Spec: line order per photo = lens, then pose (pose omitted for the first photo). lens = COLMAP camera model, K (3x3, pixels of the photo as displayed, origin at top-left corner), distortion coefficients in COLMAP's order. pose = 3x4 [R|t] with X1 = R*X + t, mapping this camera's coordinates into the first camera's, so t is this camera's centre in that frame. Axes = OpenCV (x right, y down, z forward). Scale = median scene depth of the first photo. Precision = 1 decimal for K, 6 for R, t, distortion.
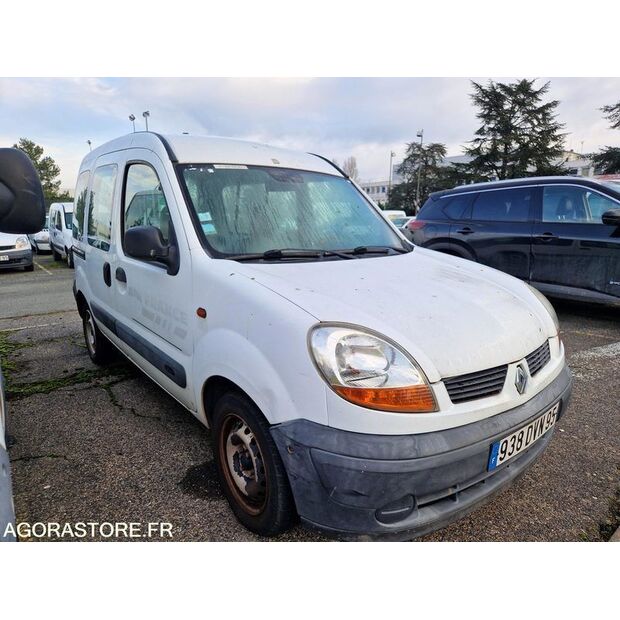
lens RADIAL K [[422.0, 0, 317.9], [0, 422.0, 307.3], [0, 0, 1]] dist [0.079433, -0.056051]
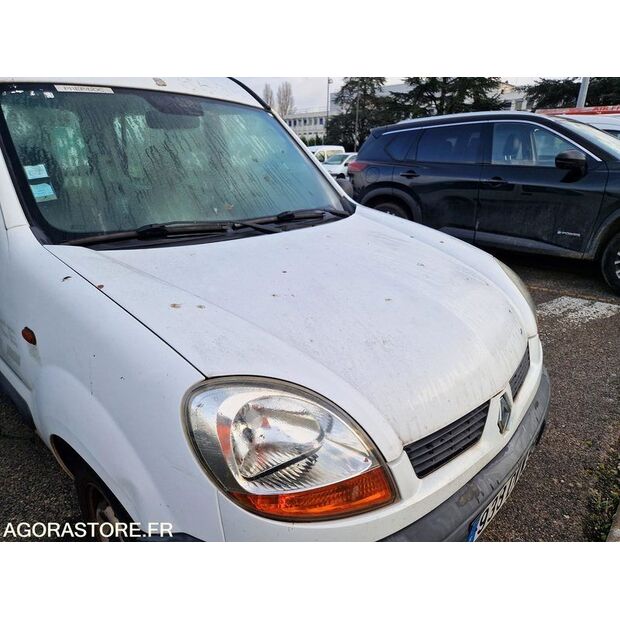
lens RADIAL K [[420.0, 0, 315.3], [0, 420.0, 307.3], [0, 0, 1]] dist [0.085460, -0.059974]
pose [[0.990883, -0.041770, 0.128088, 0.051345], [0.022874, 0.989081, 0.145589, -0.086247], [-0.132770, -0.141332, 0.981019, 0.253928]]
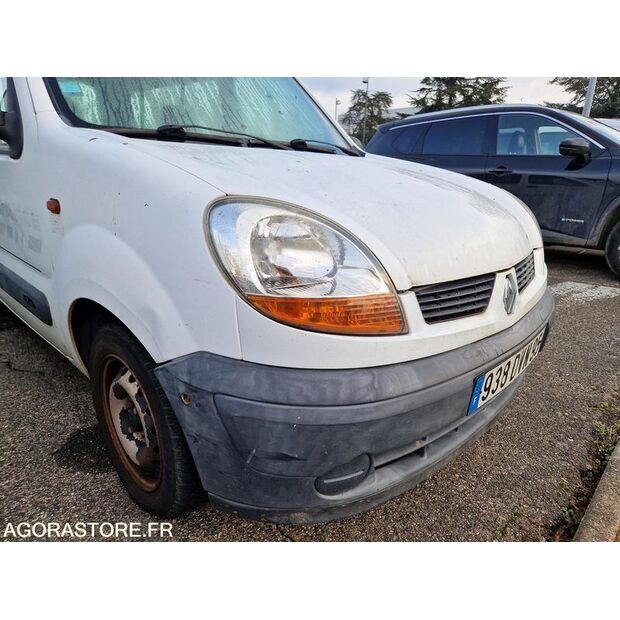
lens RADIAL K [[422.0, 0, 317.9], [0, 422.0, 307.3], [0, 0, 1]] dist [0.079433, -0.056051]
pose [[0.991731, -0.013844, 0.127581, 0.033882], [0.001337, 0.995225, 0.097602, 0.082510], [-0.128323, -0.096625, 0.987014, 0.215507]]
